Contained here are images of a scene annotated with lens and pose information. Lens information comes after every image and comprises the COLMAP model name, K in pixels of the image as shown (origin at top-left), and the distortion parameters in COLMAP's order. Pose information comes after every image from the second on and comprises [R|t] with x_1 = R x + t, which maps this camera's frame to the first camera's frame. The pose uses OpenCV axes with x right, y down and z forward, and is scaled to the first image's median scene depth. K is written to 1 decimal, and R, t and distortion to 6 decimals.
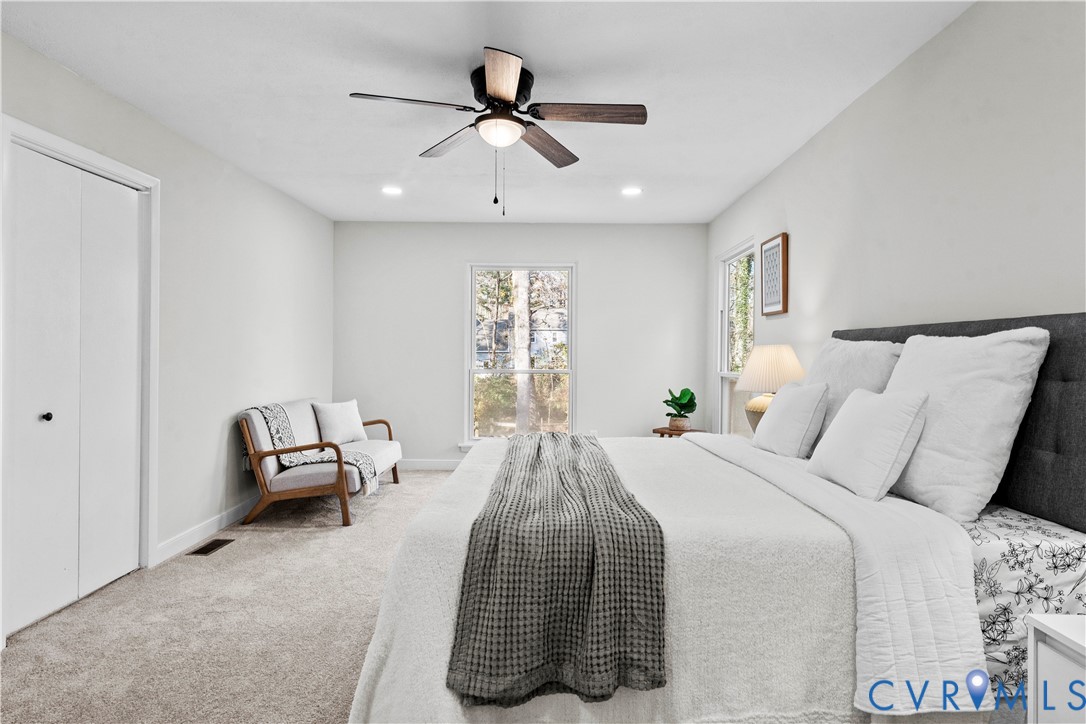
lens RADIAL K [[593.7, 0, 542.3], [0, 593.7, 358.6], [0, 0, 1]] dist [0.006551, 0.000385]
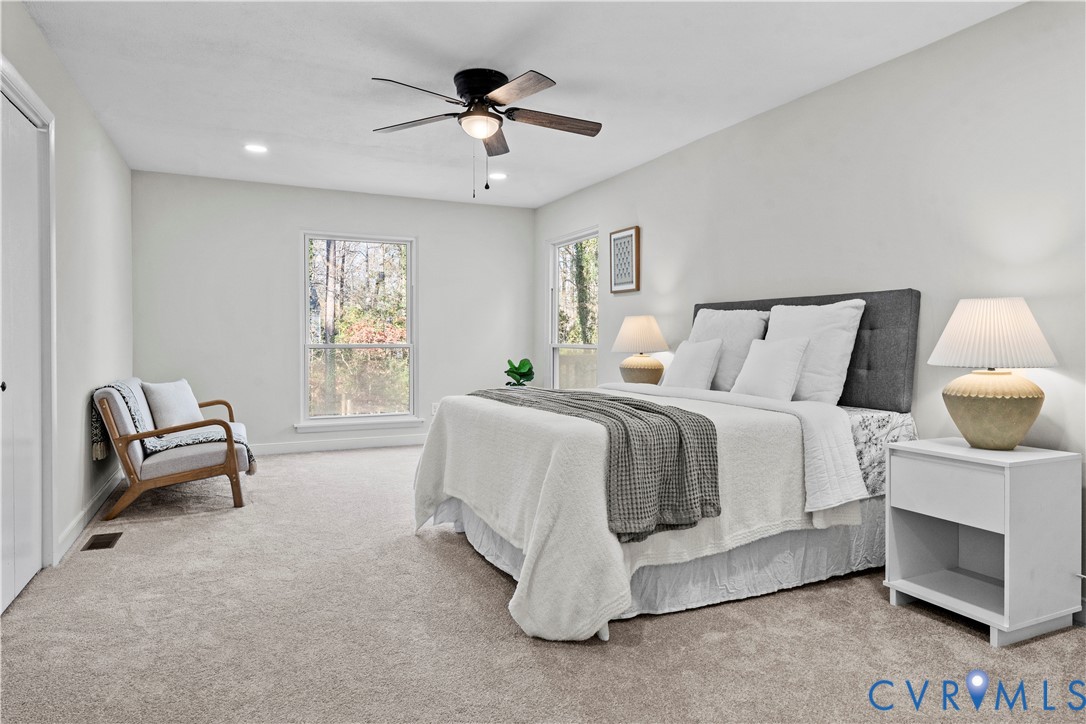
lens RADIAL K [[651.4, 0, 543.2], [0, 651.4, 356.1], [0, 0, 1]] dist [0.009217, 0.001668]
pose [[0.898311, -0.018927, 0.438952, -0.520400], [0.010303, 0.999704, 0.022022, 0.038387], [-0.439239, -0.015260, 0.898241, -0.196243]]
